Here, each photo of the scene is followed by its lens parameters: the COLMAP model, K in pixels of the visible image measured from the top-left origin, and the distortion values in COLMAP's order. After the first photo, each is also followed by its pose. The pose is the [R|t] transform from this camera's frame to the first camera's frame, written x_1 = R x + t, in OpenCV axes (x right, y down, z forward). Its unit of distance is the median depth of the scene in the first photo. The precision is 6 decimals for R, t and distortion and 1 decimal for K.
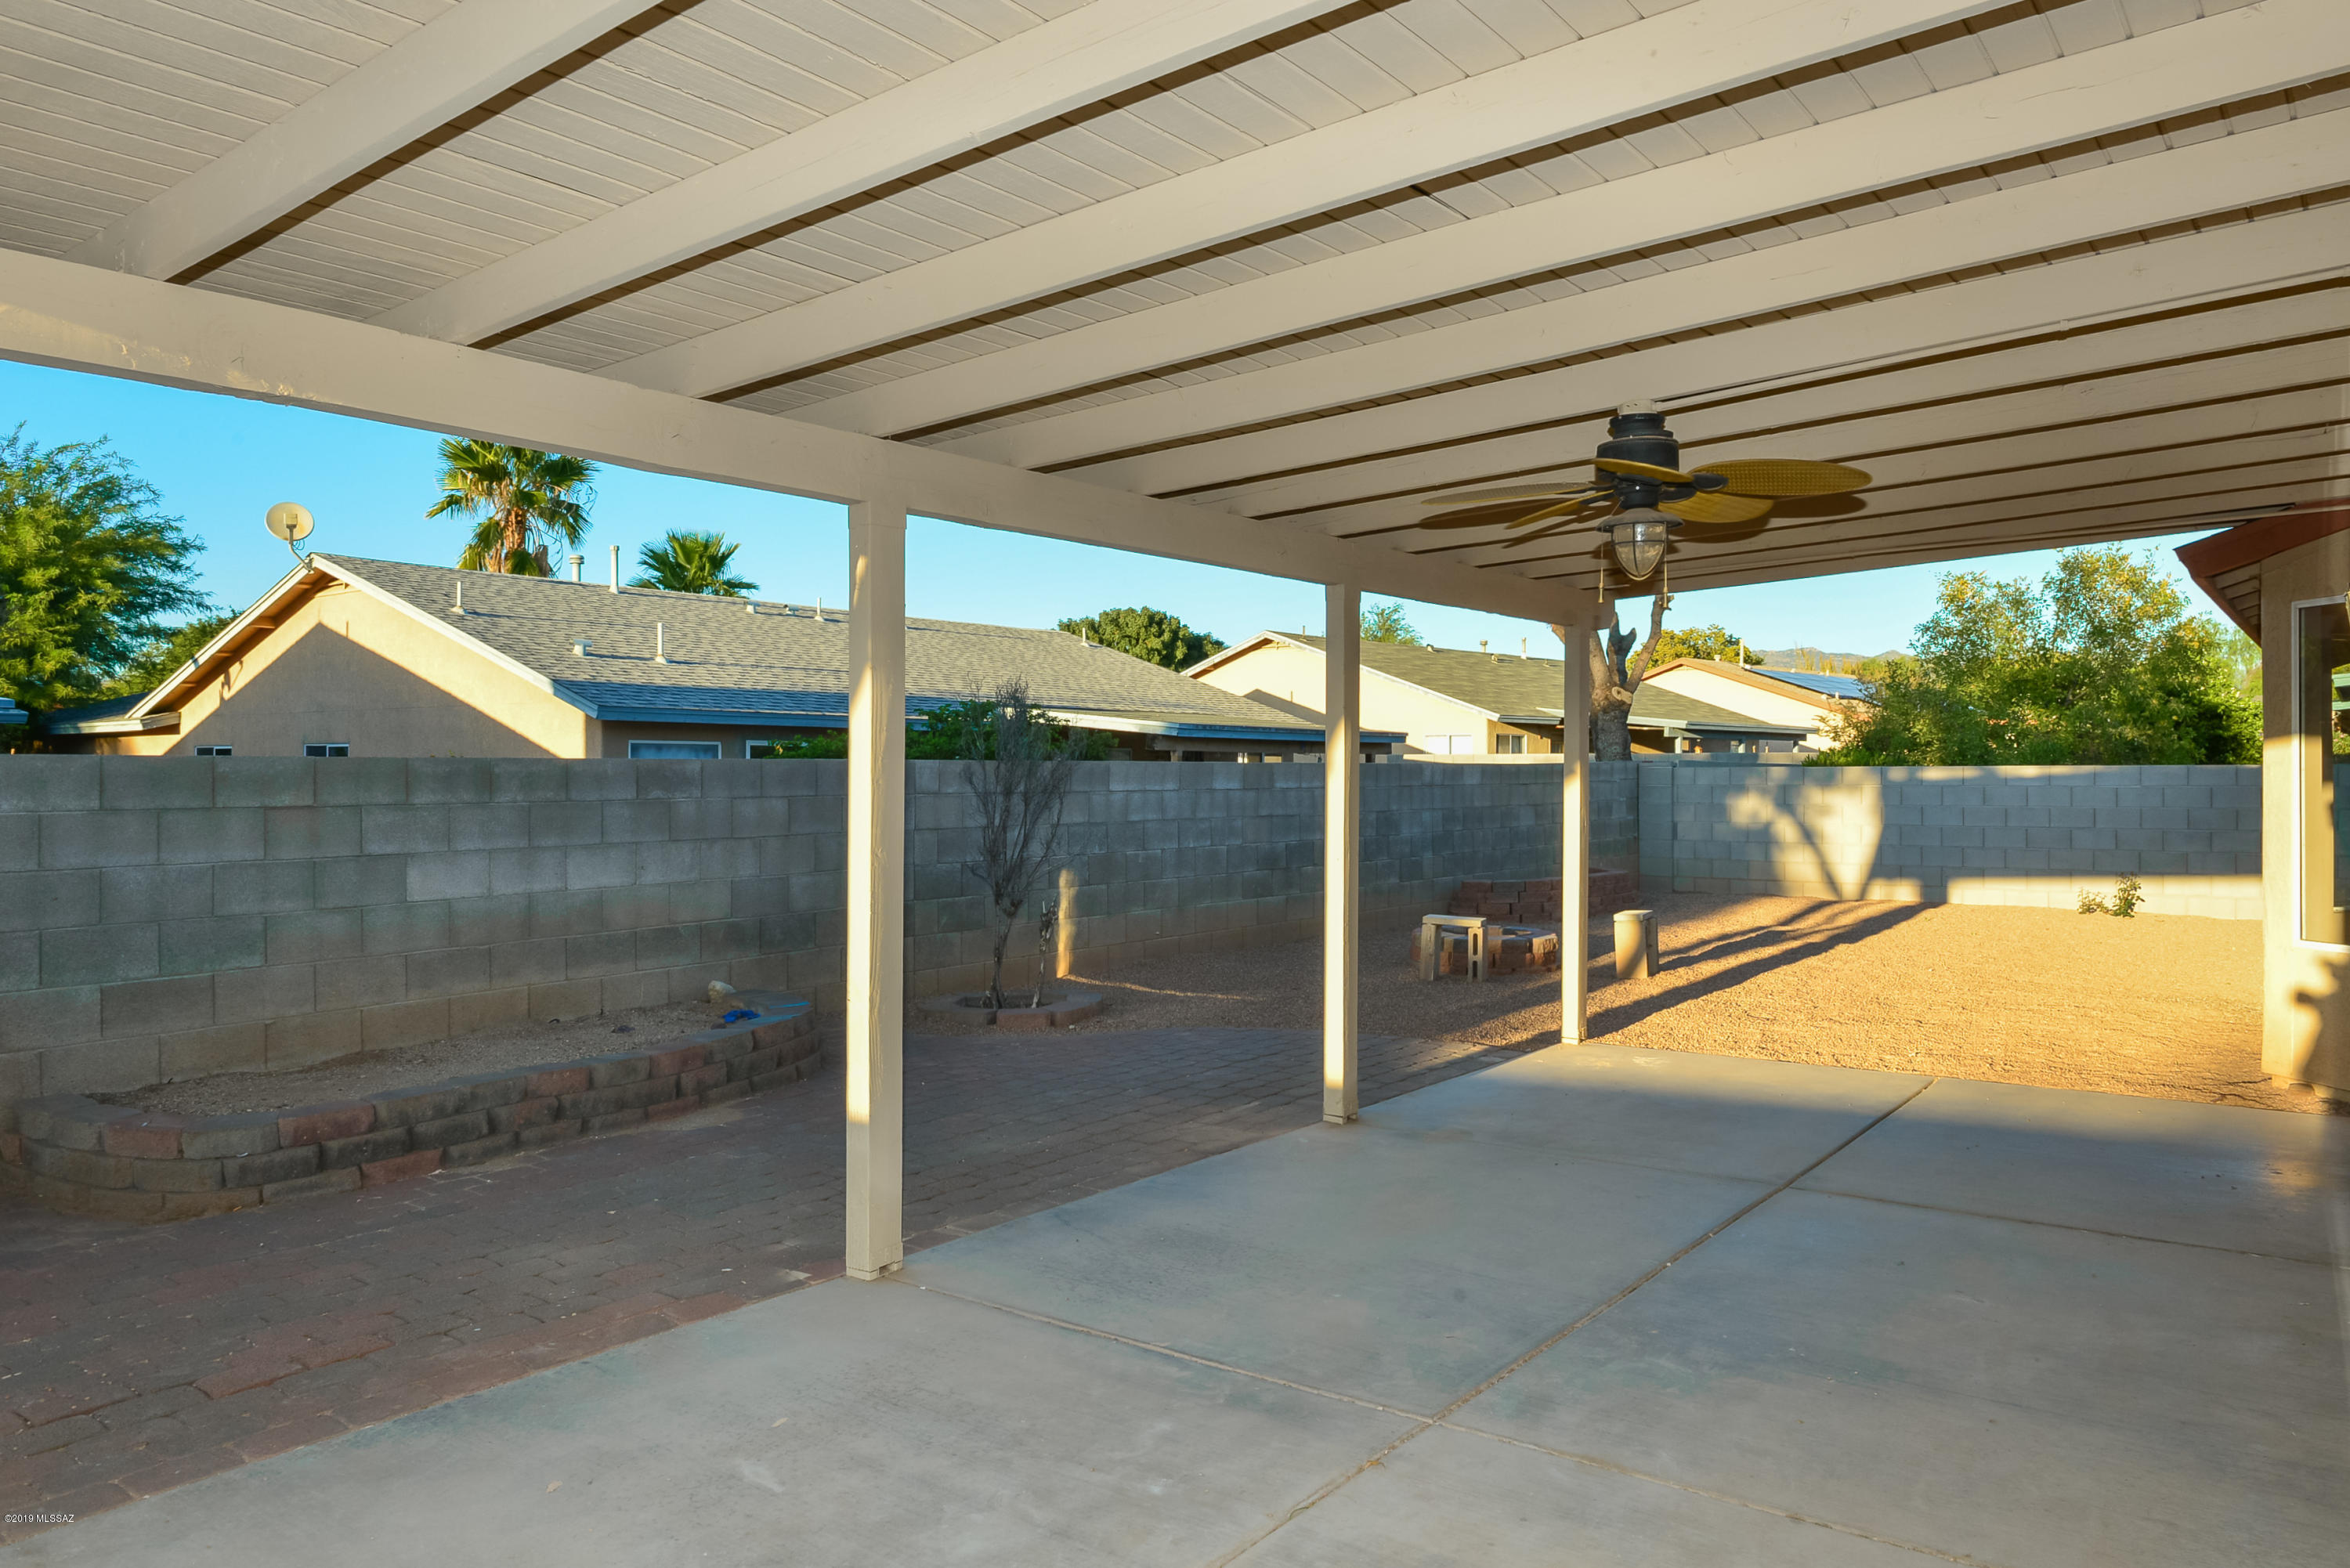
lens RADIAL K [[1592.6, 0, 1166.9], [0, 1592.6, 769.2], [0, 0, 1]] dist [-0.009268, -0.003523]
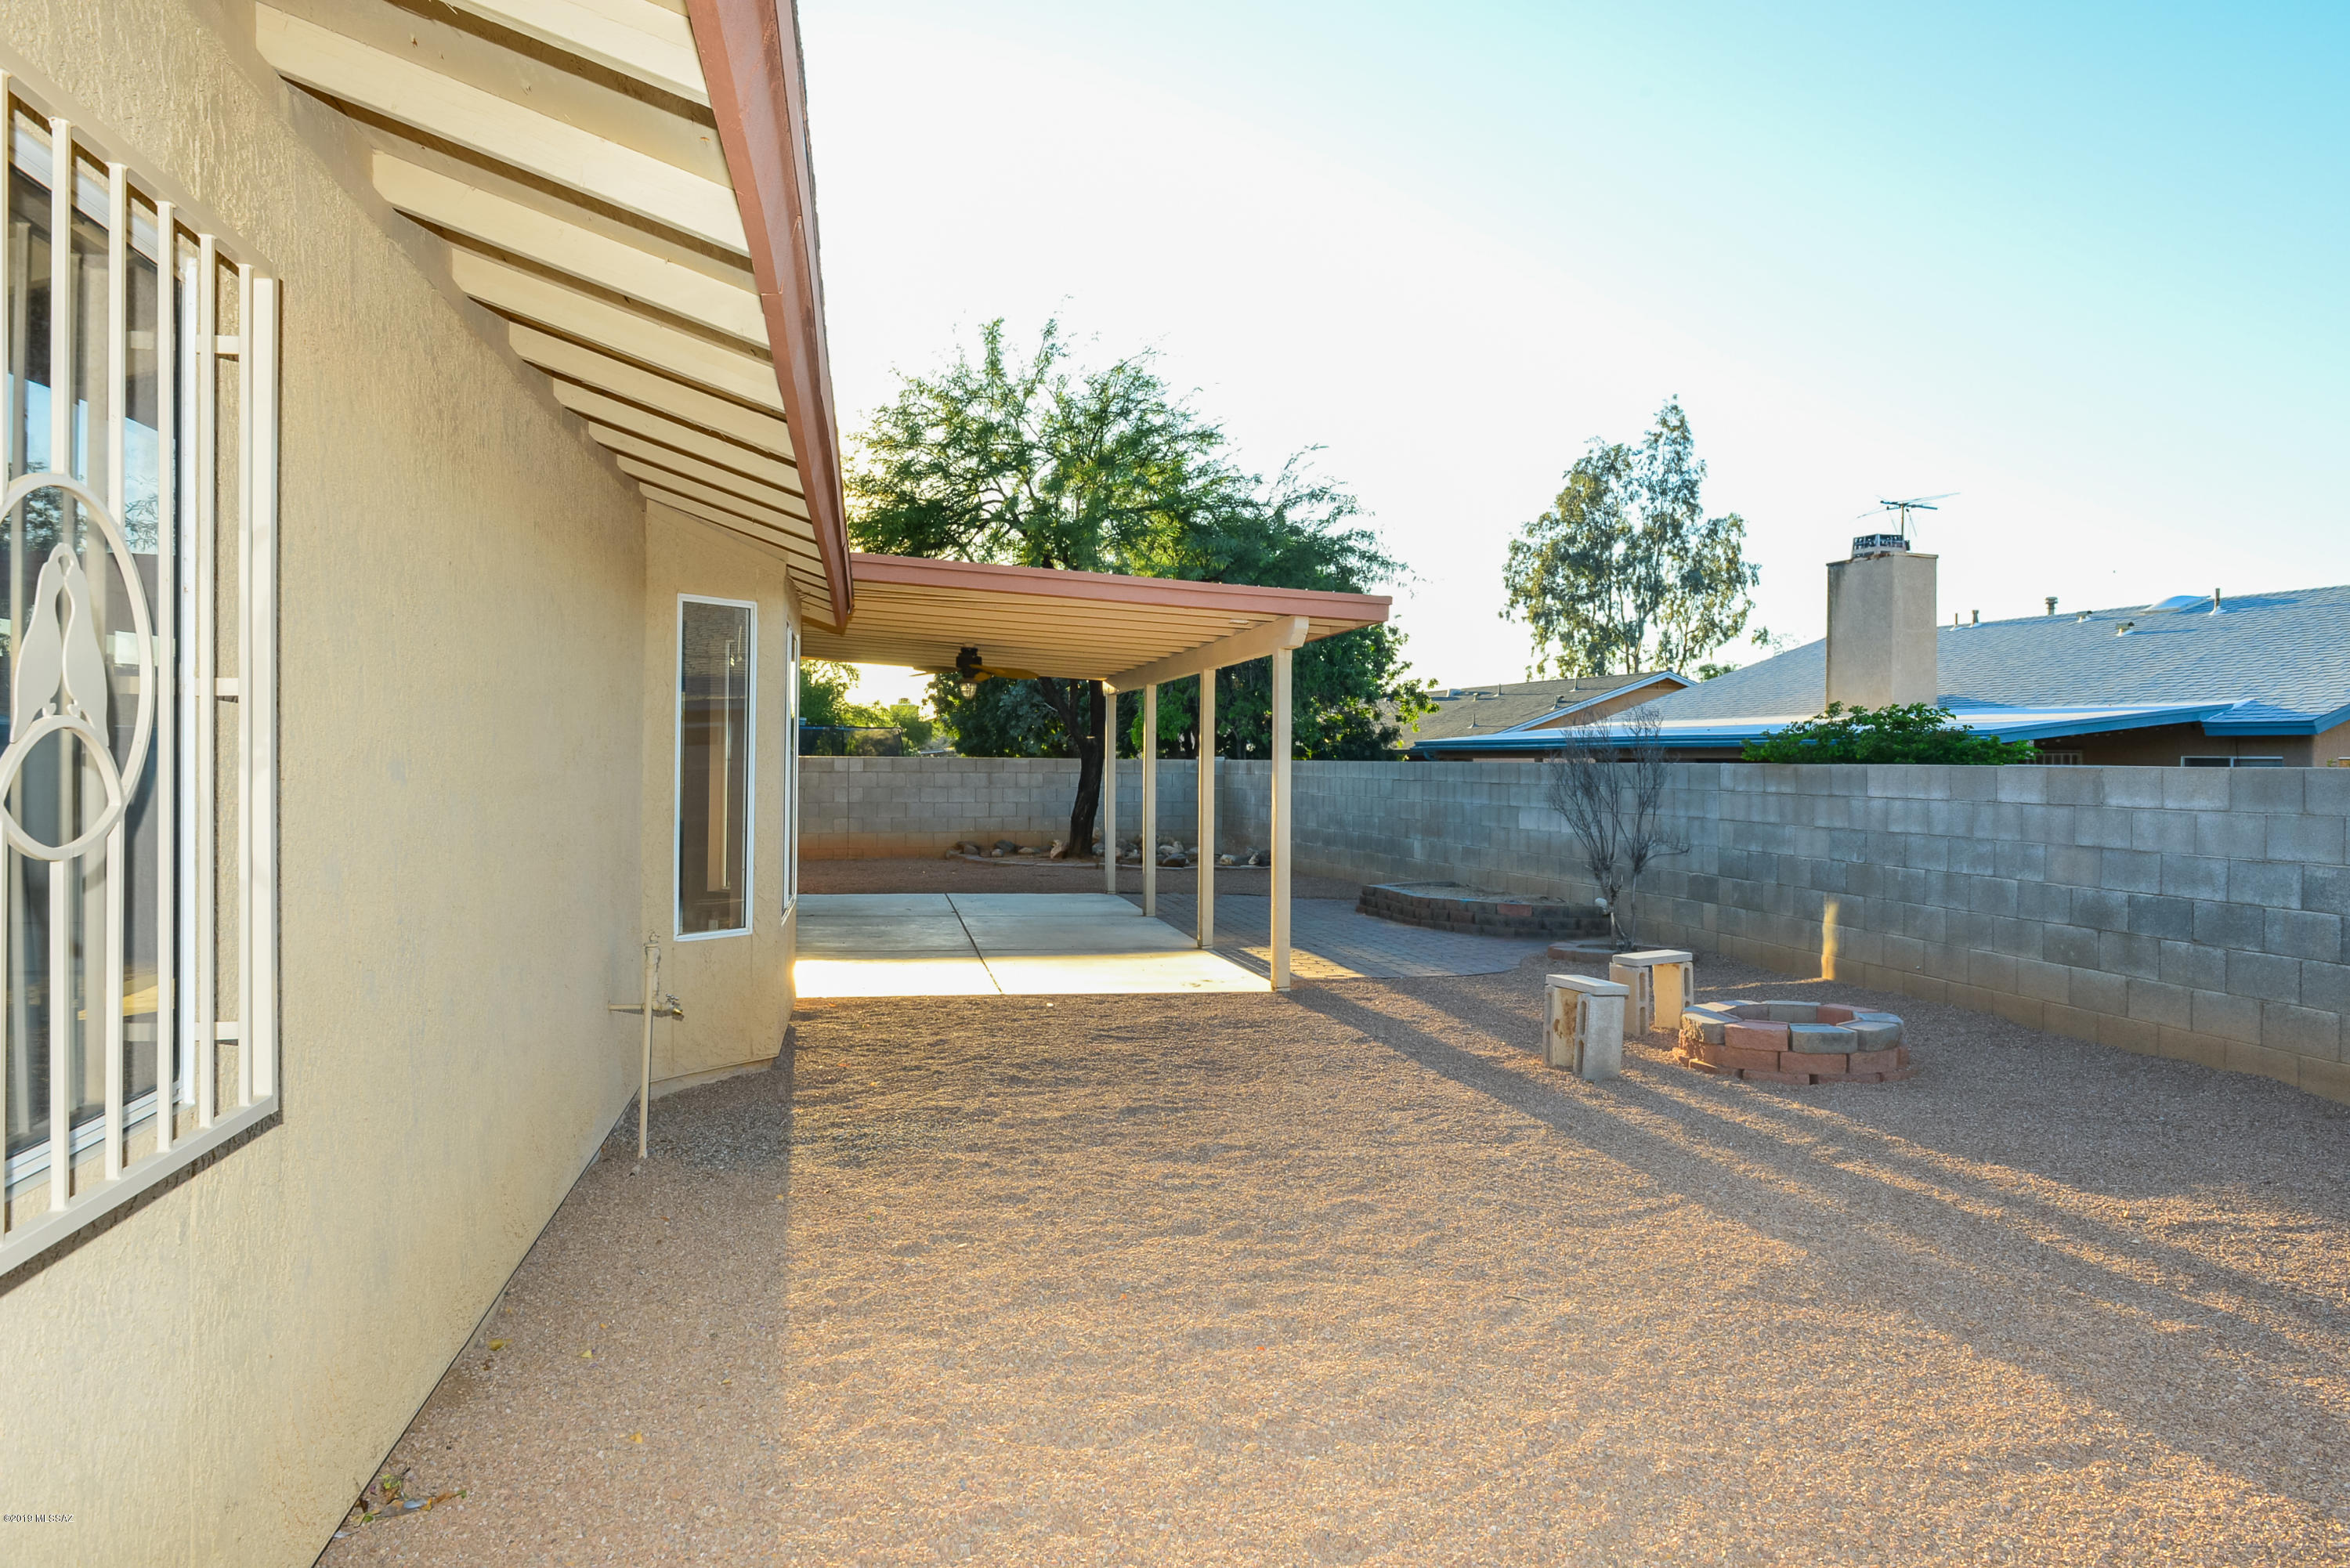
lens RADIAL K [[1592.6, 0, 1166.9], [0, 1592.6, 769.2], [0, 0, 1]] dist [-0.009268, -0.003523]
pose [[-0.674399, 0.002305, -0.738363, 0.856875], [-0.002854, 0.999980, 0.005728, -0.005946], [0.738361, 0.005970, -0.674379, 1.232197]]
